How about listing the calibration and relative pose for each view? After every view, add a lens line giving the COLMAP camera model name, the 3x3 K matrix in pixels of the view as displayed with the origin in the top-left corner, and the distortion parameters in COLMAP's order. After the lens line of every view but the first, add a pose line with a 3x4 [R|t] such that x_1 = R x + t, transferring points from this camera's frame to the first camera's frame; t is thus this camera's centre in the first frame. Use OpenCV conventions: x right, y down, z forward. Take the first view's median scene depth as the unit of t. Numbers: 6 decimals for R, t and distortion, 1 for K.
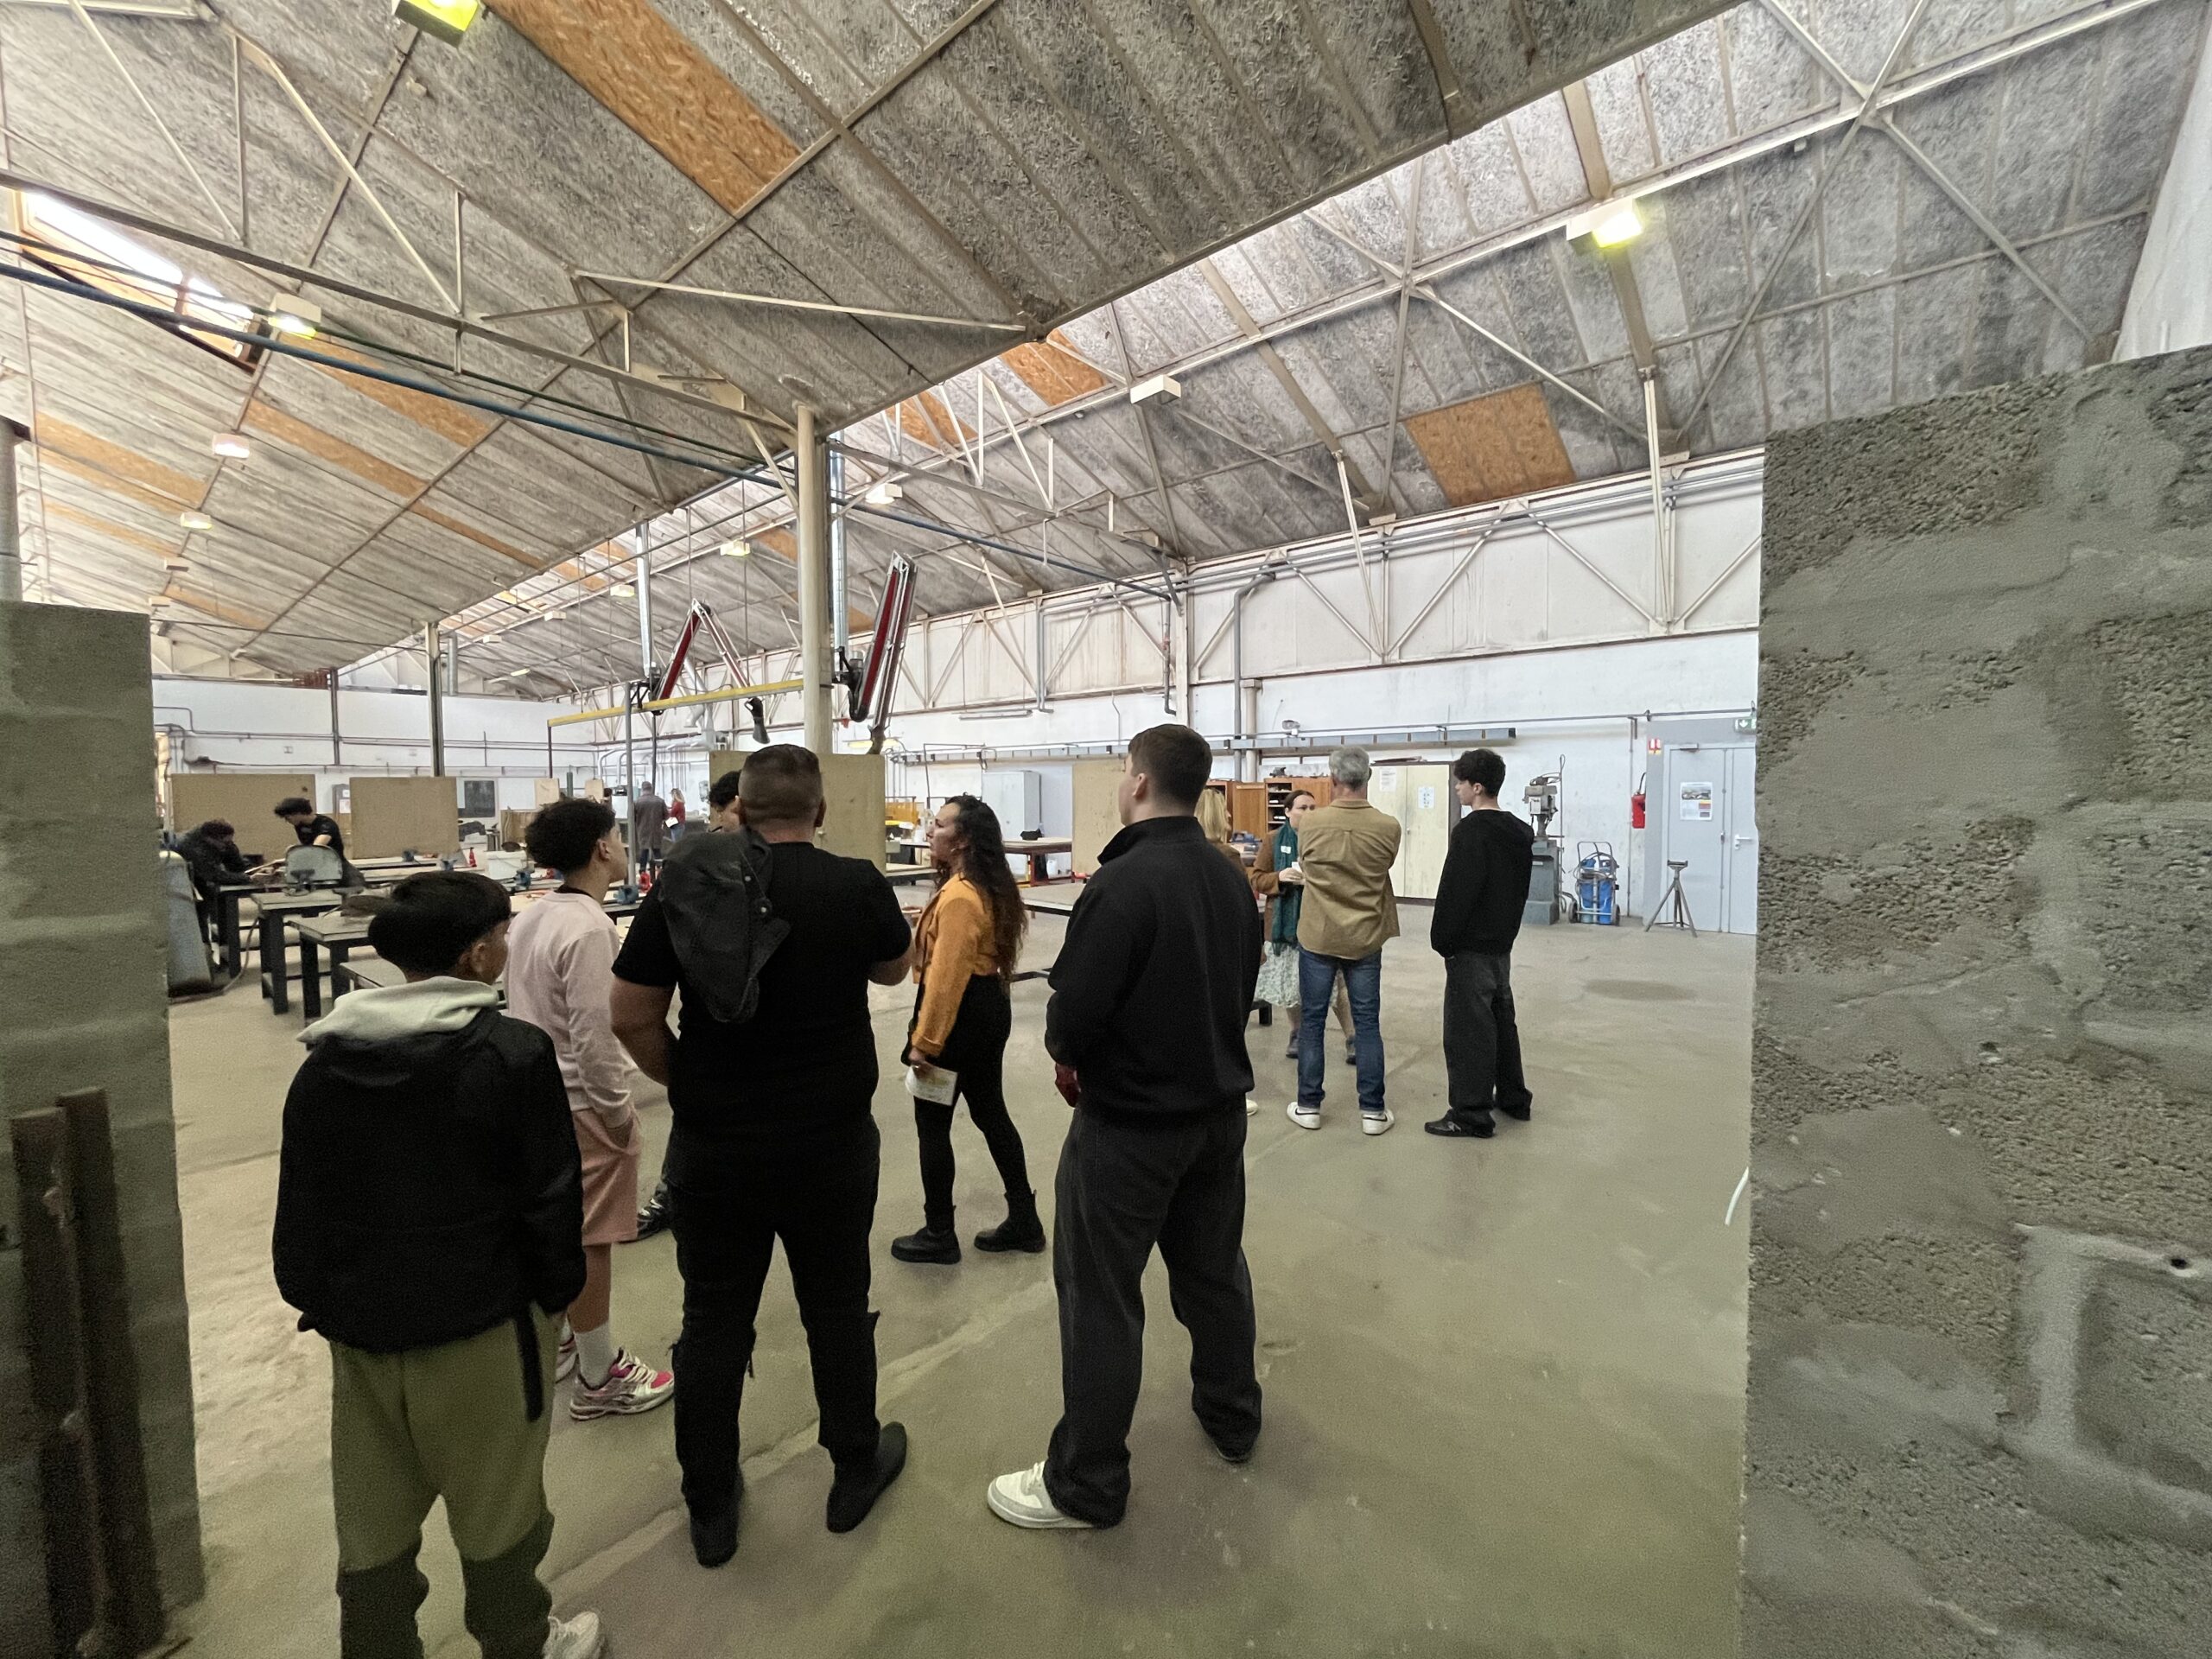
lens RADIAL K [[896.5, 0, 1106.0], [0, 896.5, 829.5], [0, 0, 1]] dist [-0.001534, -0.000646]
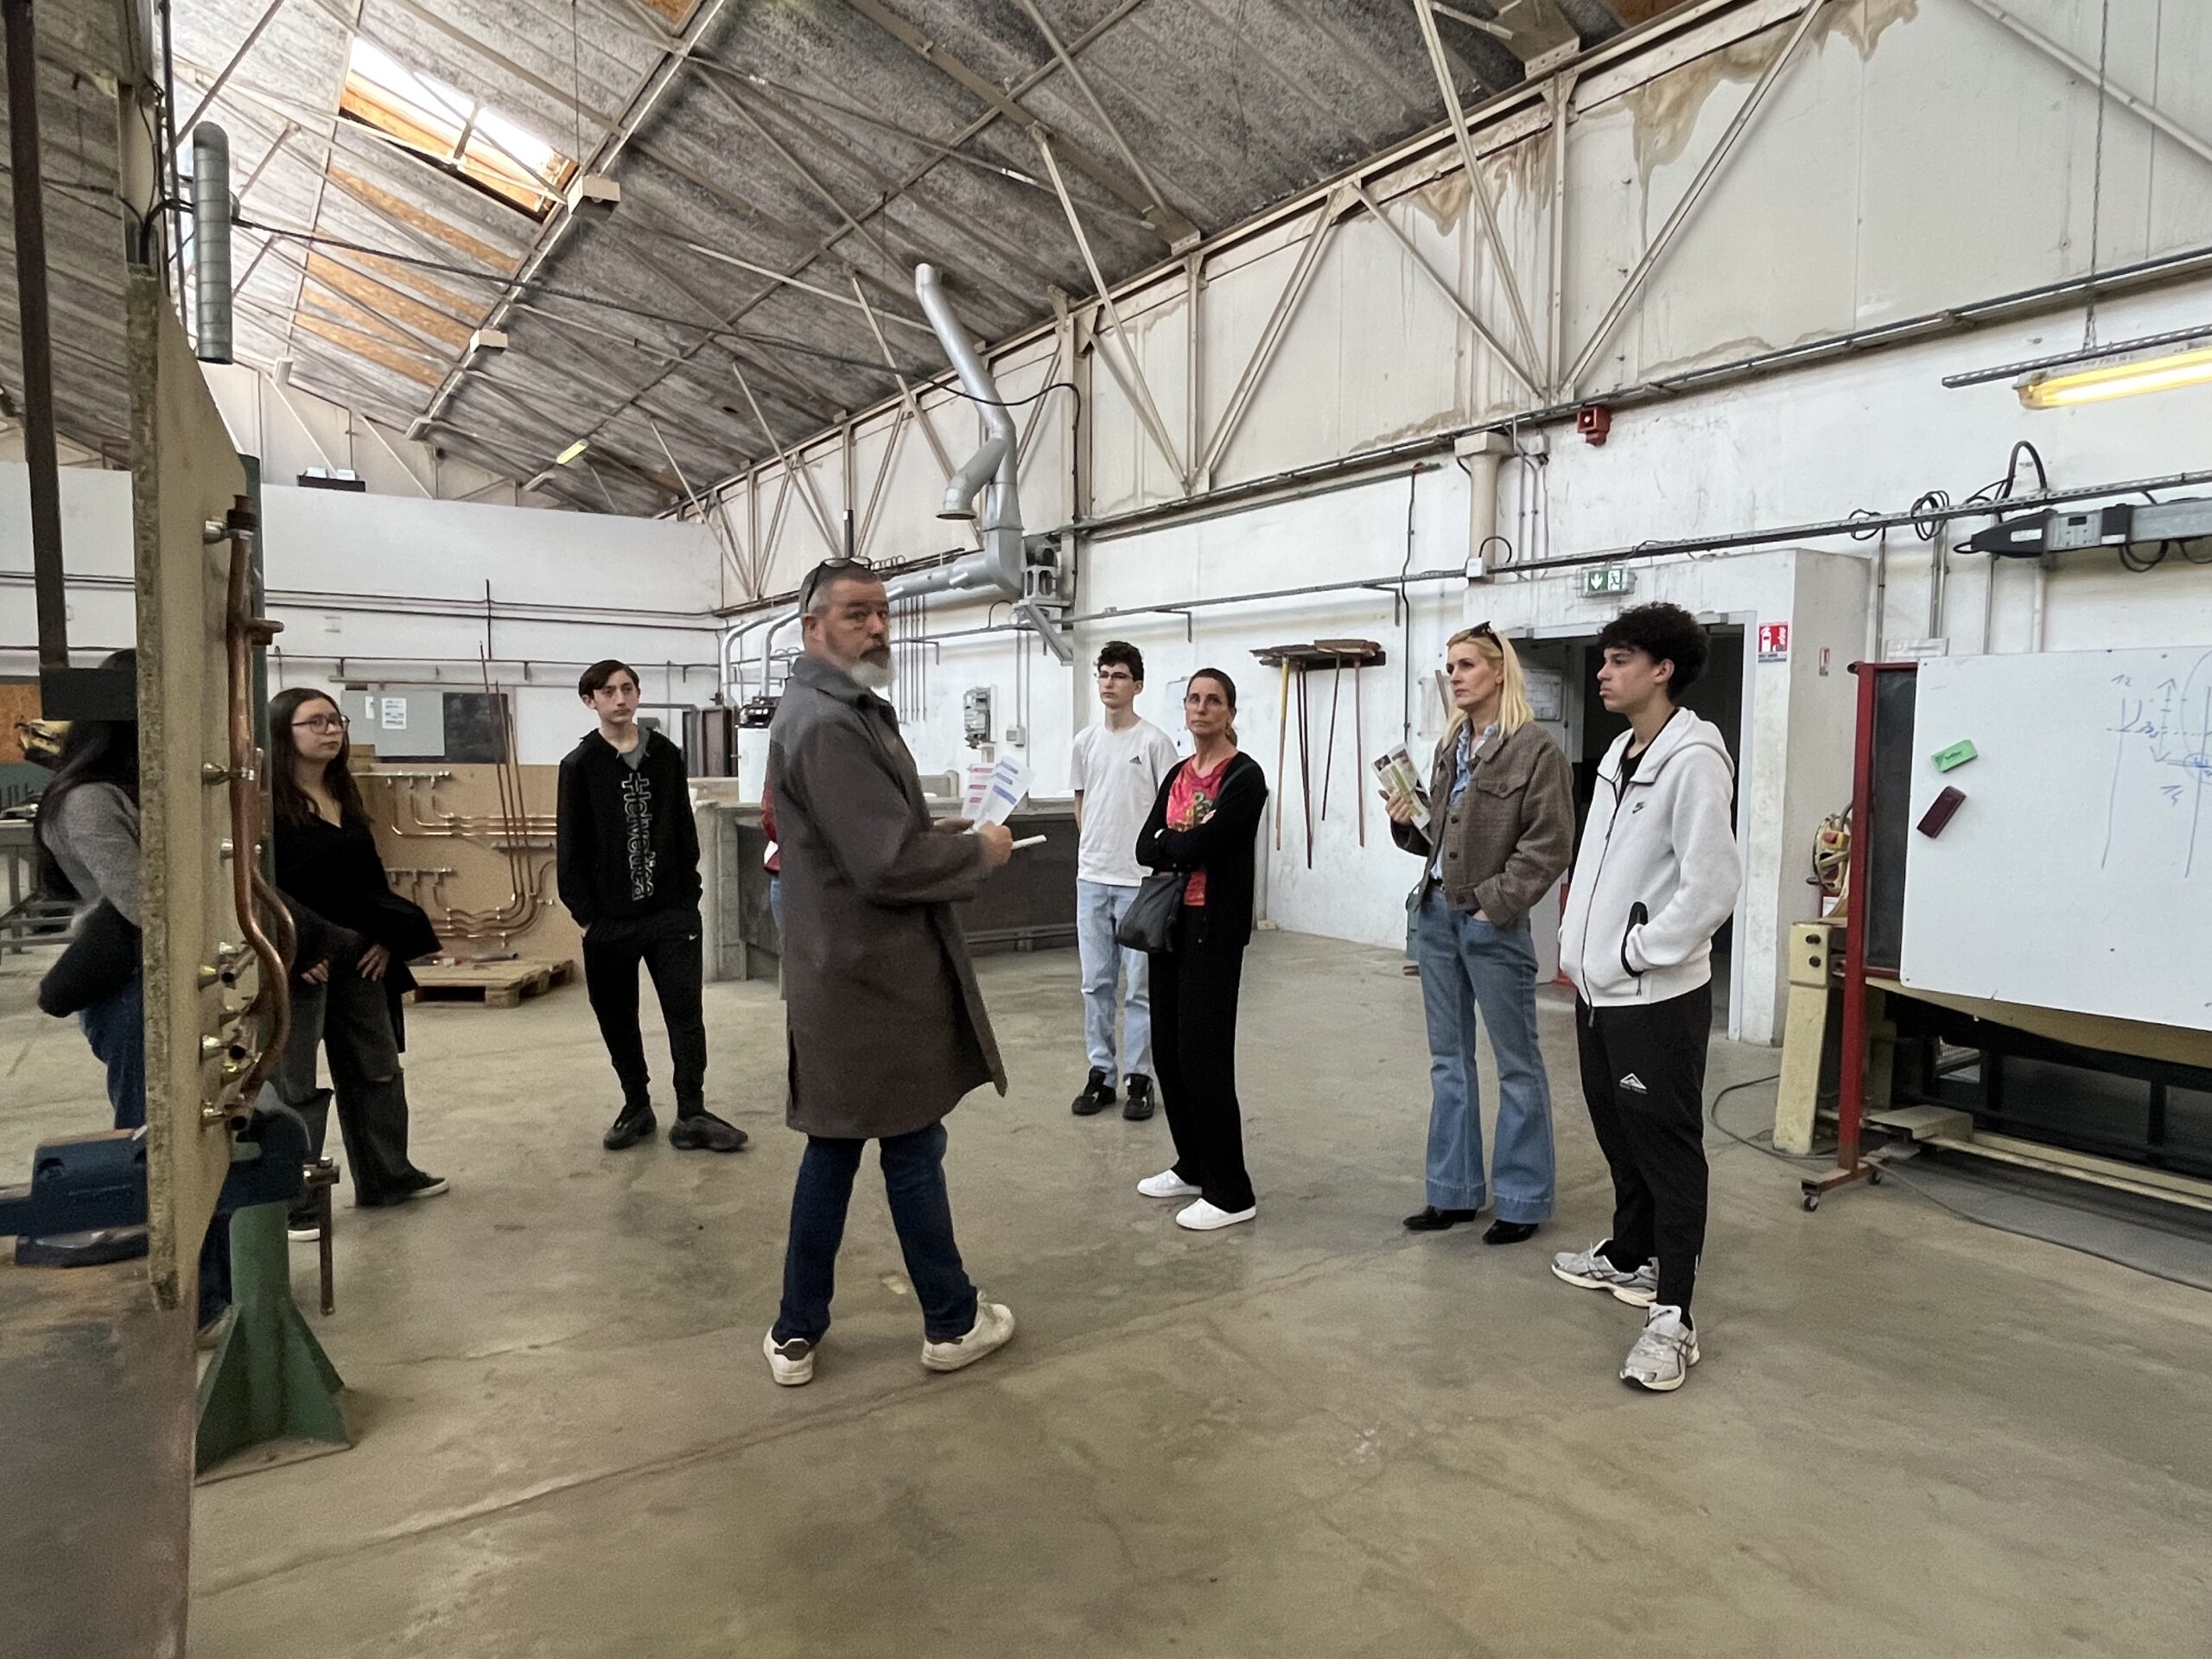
lens RADIAL K [[1330.7, 0, 1106.0], [0, 1330.7, 829.5], [0, 0, 1]] dist [0.003785, 0.000359]
pose [[0.964955, 0.031014, -0.260576, -0.435806], [-0.024920, 0.999334, 0.026656, -0.024012], [0.261229, -0.019228, 0.965085, 0.845287]]
